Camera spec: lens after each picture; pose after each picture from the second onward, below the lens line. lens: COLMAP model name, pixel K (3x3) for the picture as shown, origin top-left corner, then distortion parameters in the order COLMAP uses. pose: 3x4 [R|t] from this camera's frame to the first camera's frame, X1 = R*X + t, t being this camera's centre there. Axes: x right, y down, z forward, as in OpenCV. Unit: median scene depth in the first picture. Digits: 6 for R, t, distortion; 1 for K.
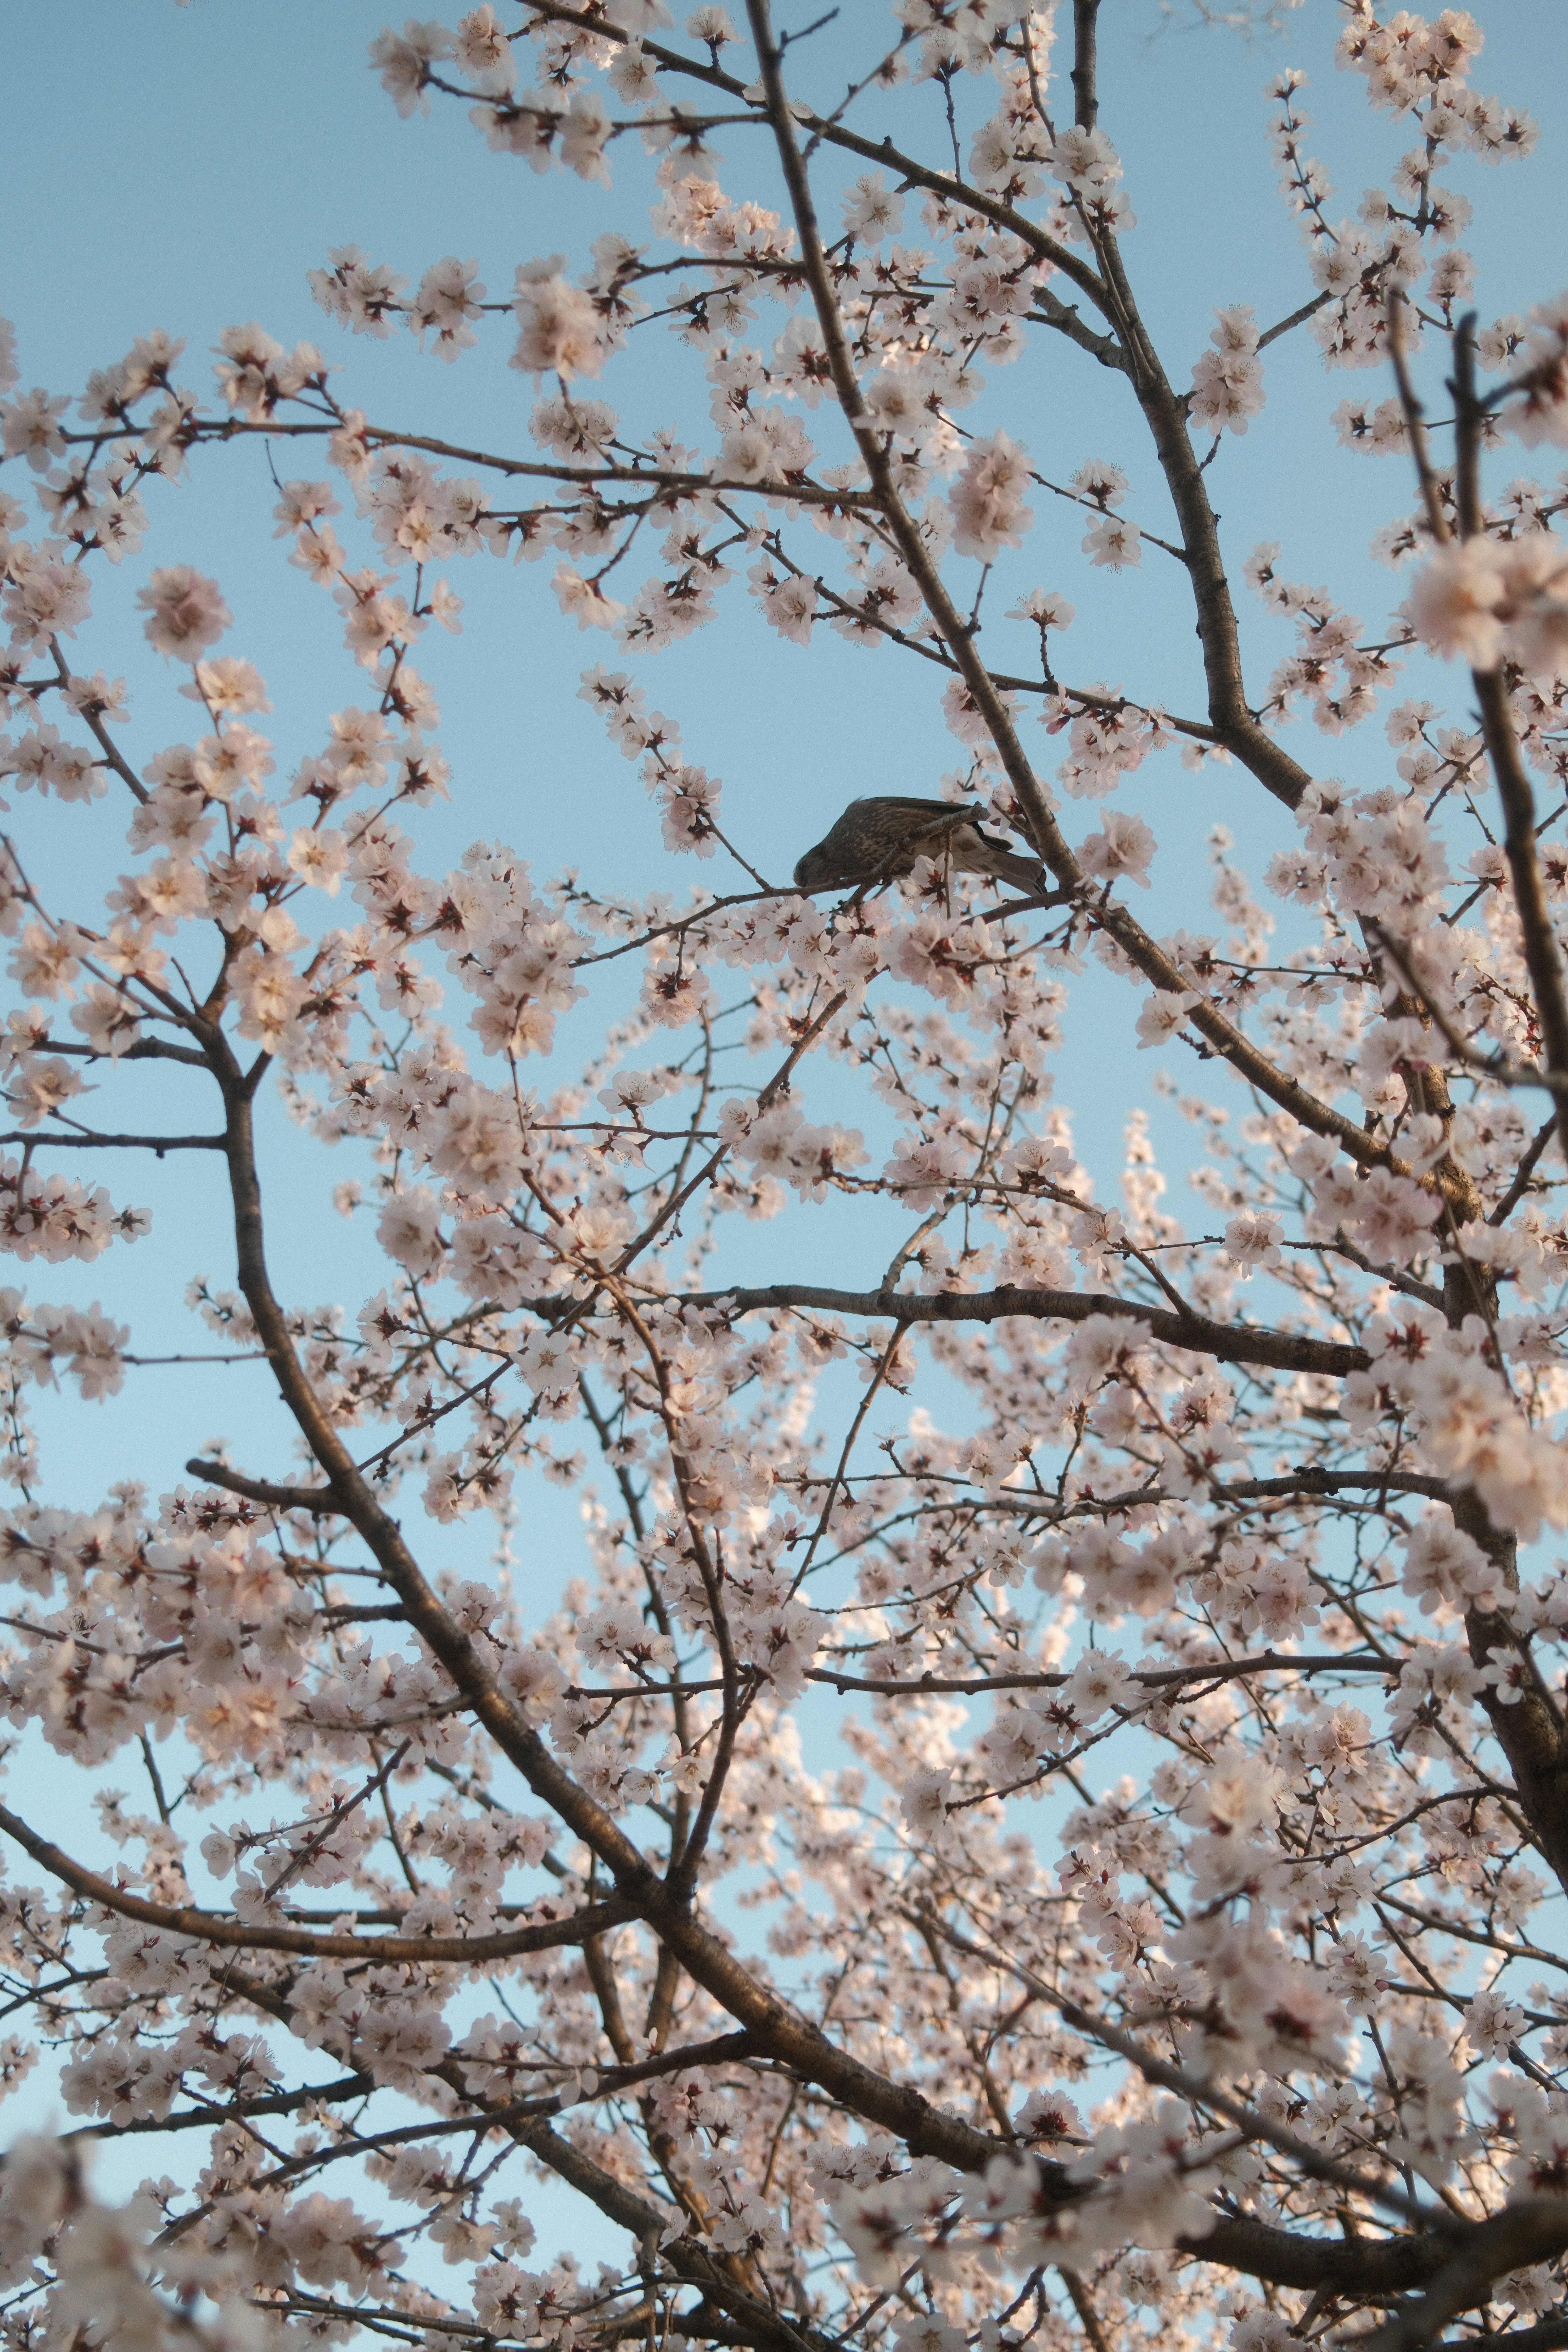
lens RADIAL K [[2416.2, 0, 796.5], [0, 2416.2, 1164.6], [0, 0, 1]] dist [-0.009428, 0.000000]
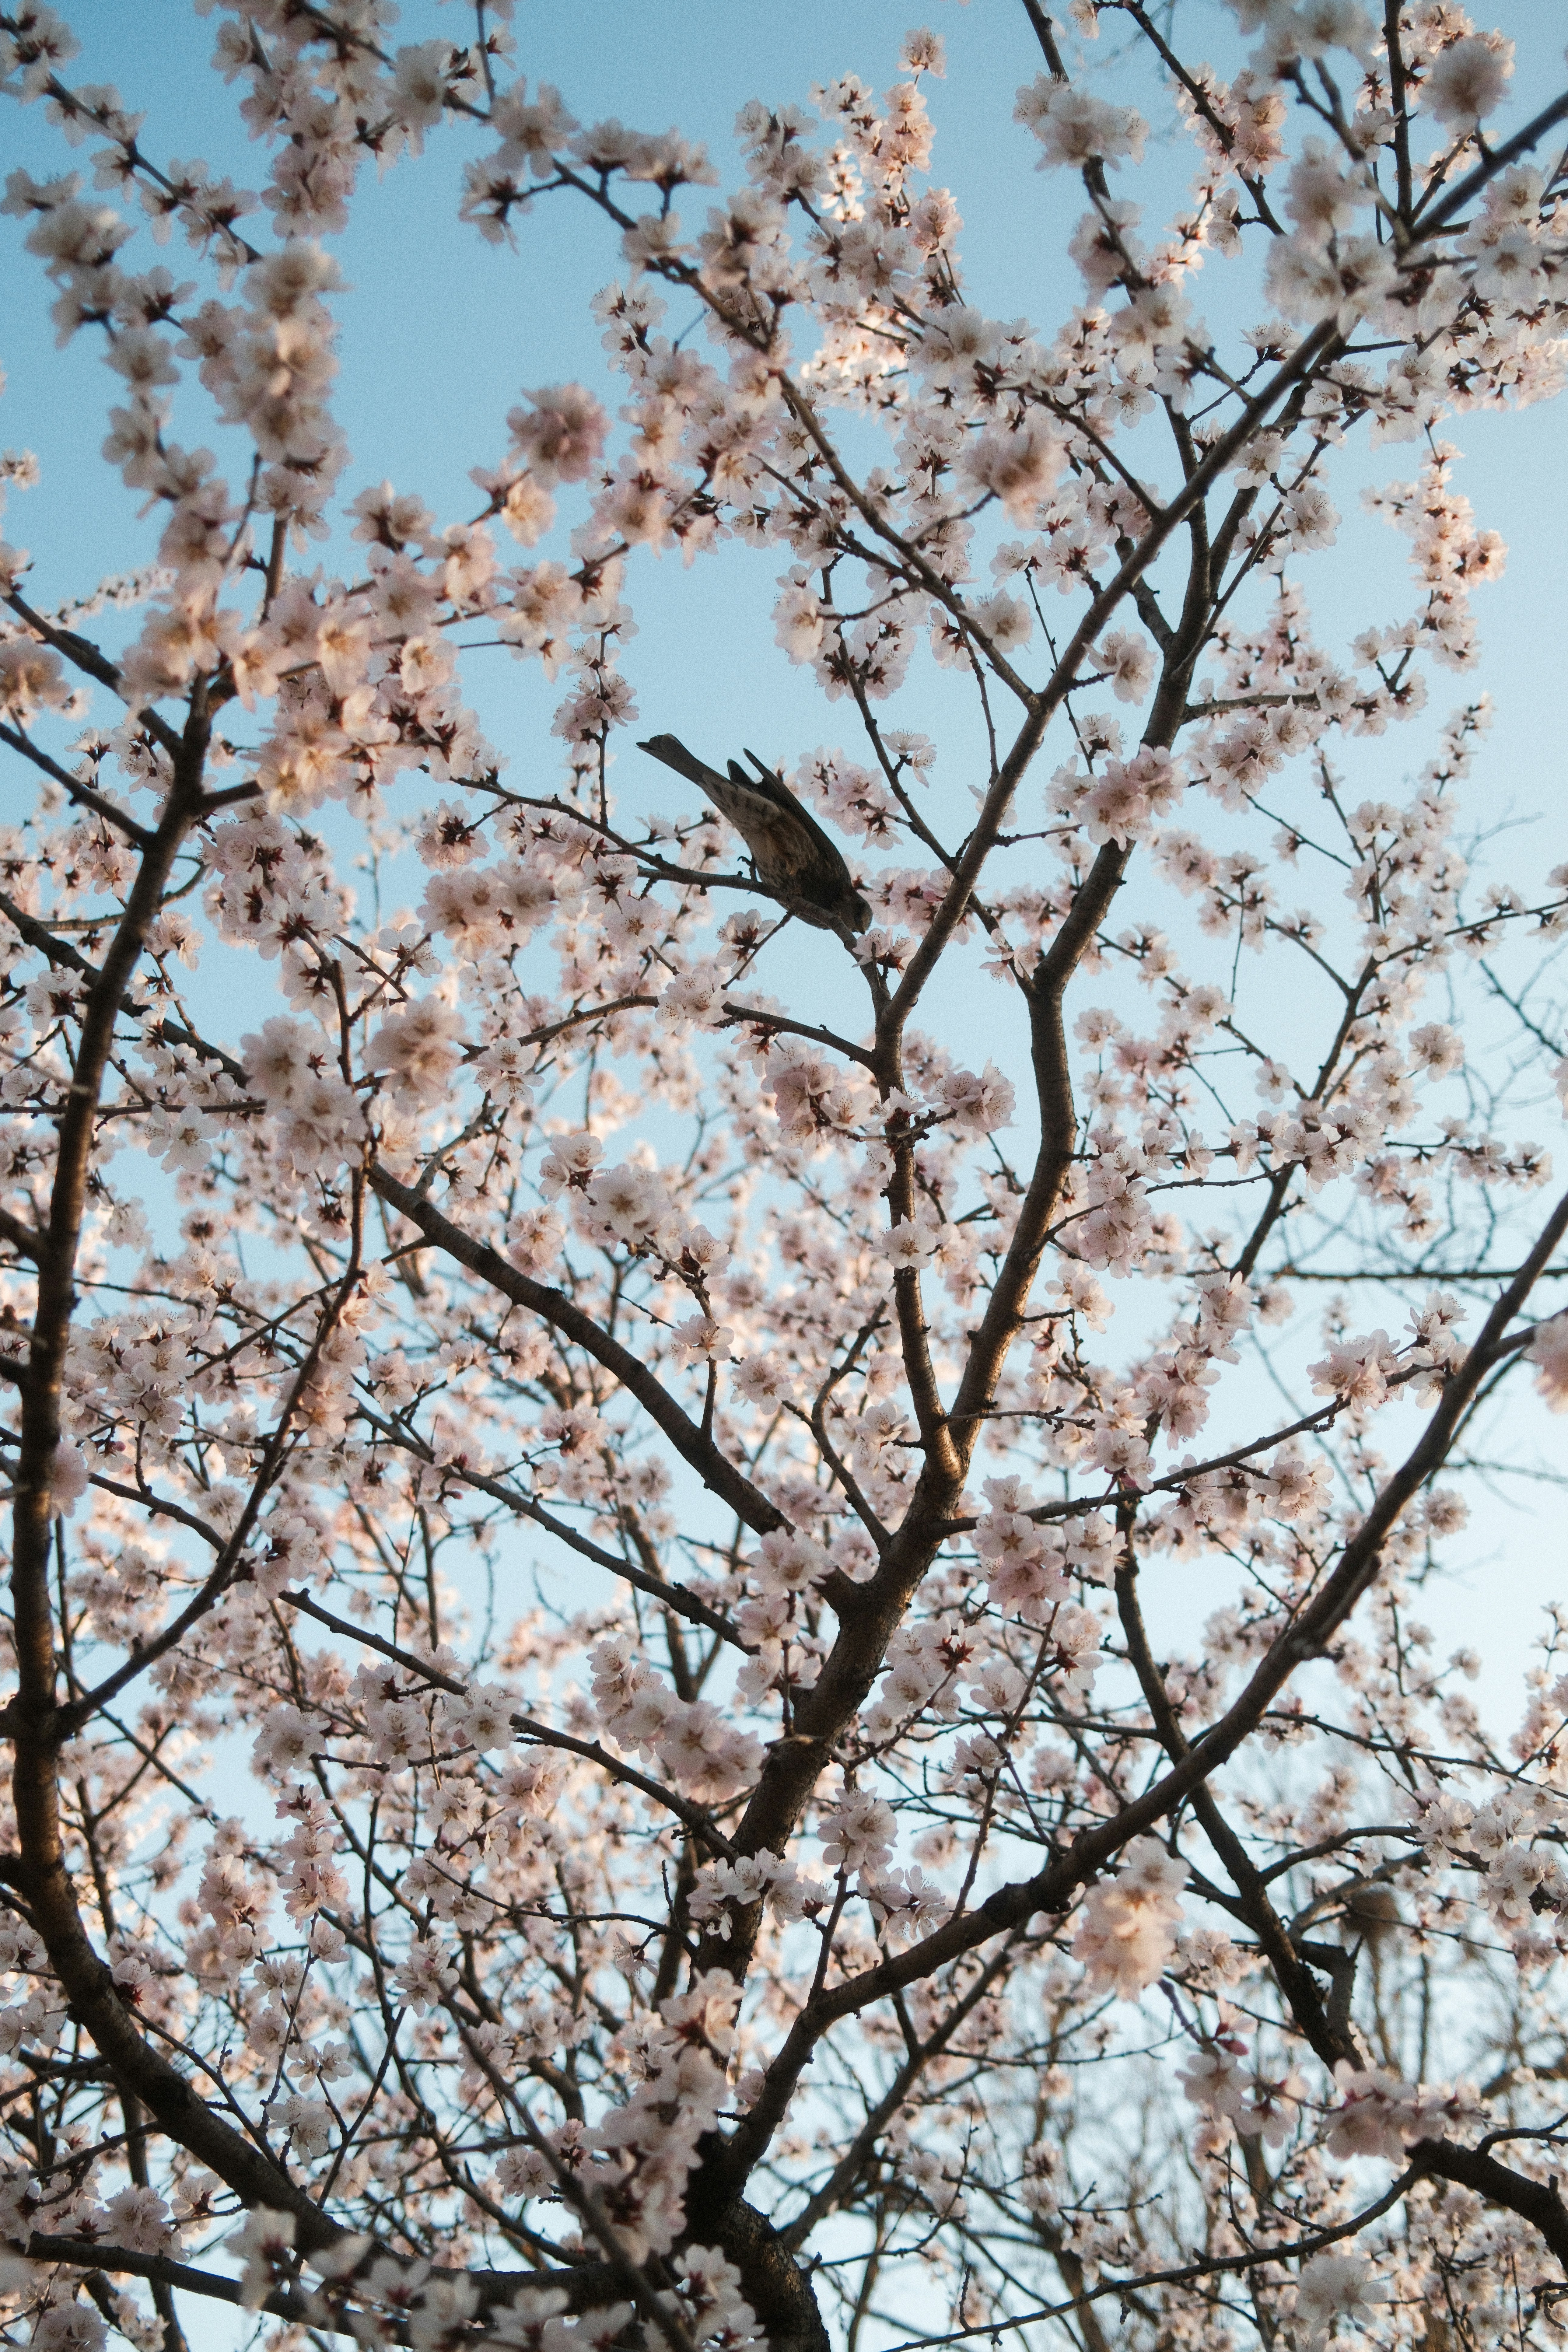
lens RADIAL K [[2416.2, 0, 805.9], [0, 2416.2, 1171.1], [0, 0, 1]] dist [-0.009428, 0.000000]
pose [[0.711510, 0.544985, 0.443560, -0.338990], [-0.599645, 0.799990, -0.021033, -0.033894], [-0.366306, -0.251013, 0.895998, 0.064708]]
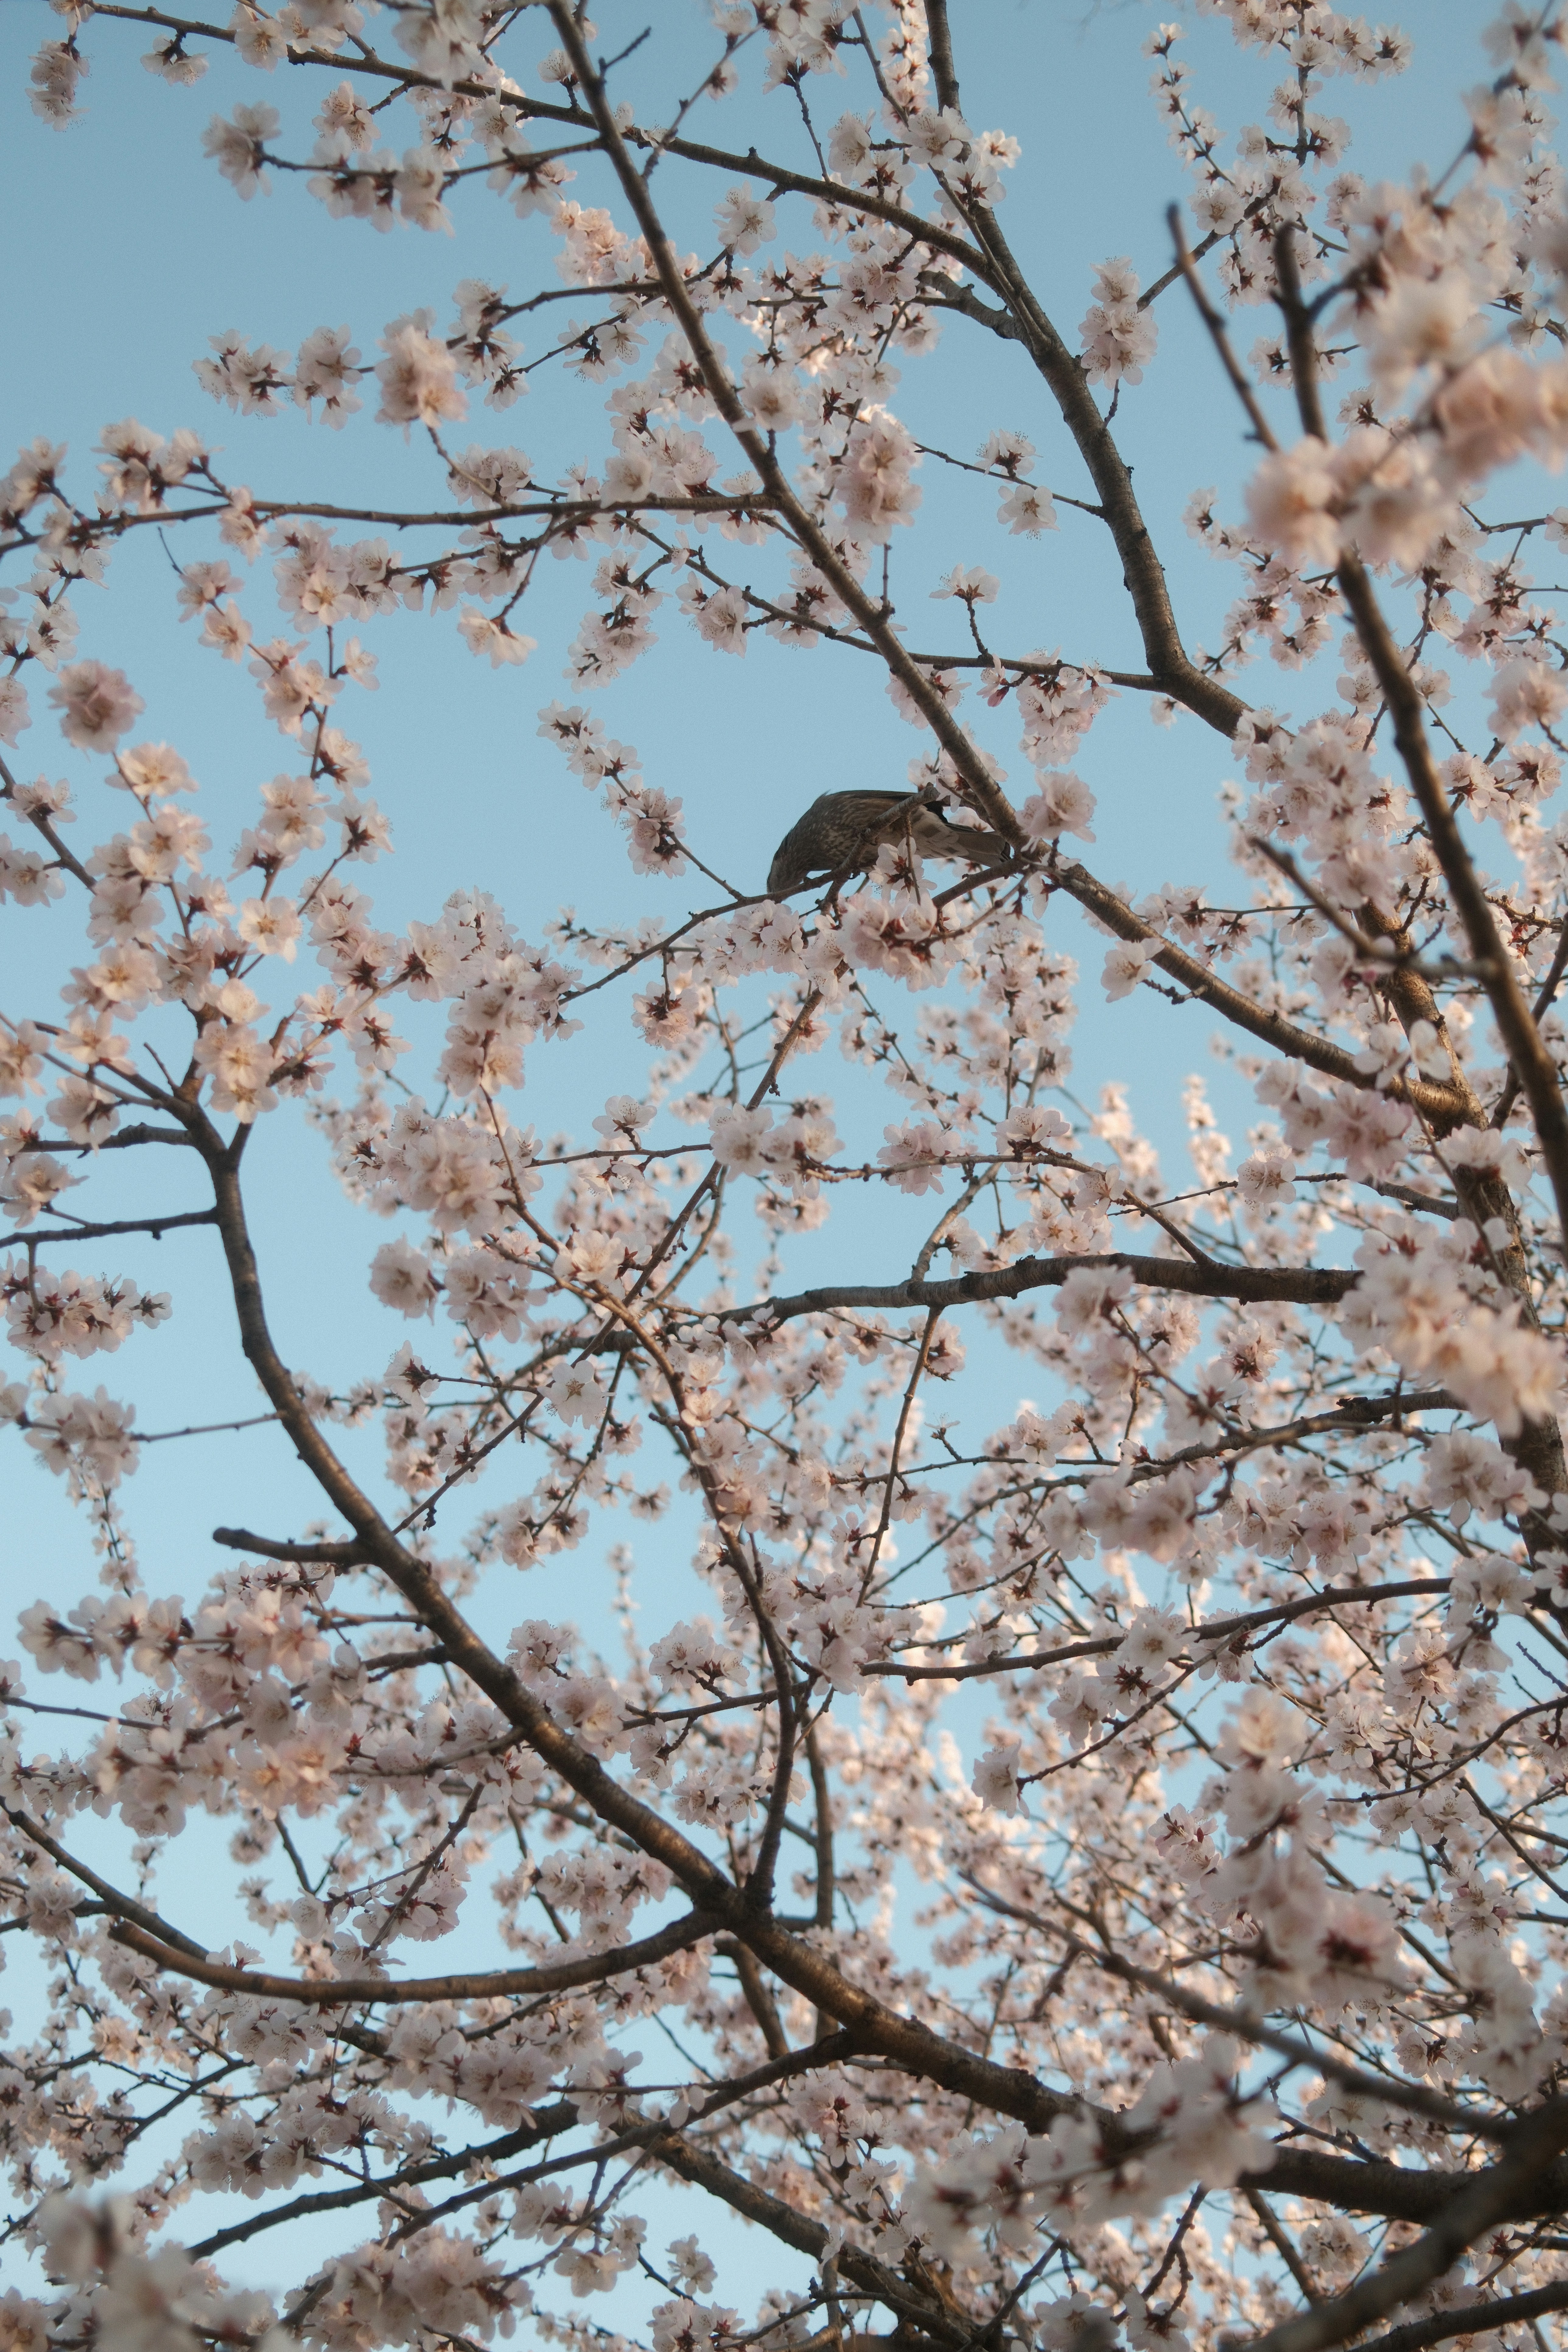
lens RADIAL K [[2416.2, 0, 793.1], [0, 2416.2, 1140.5], [0, 0, 1]] dist [-0.009428, 0.000000]
pose [[0.989599, -0.135268, -0.048958, 0.049749], [0.134155, 0.990635, -0.025375, 0.015335], [0.051932, 0.018543, 0.998478, -0.003135]]
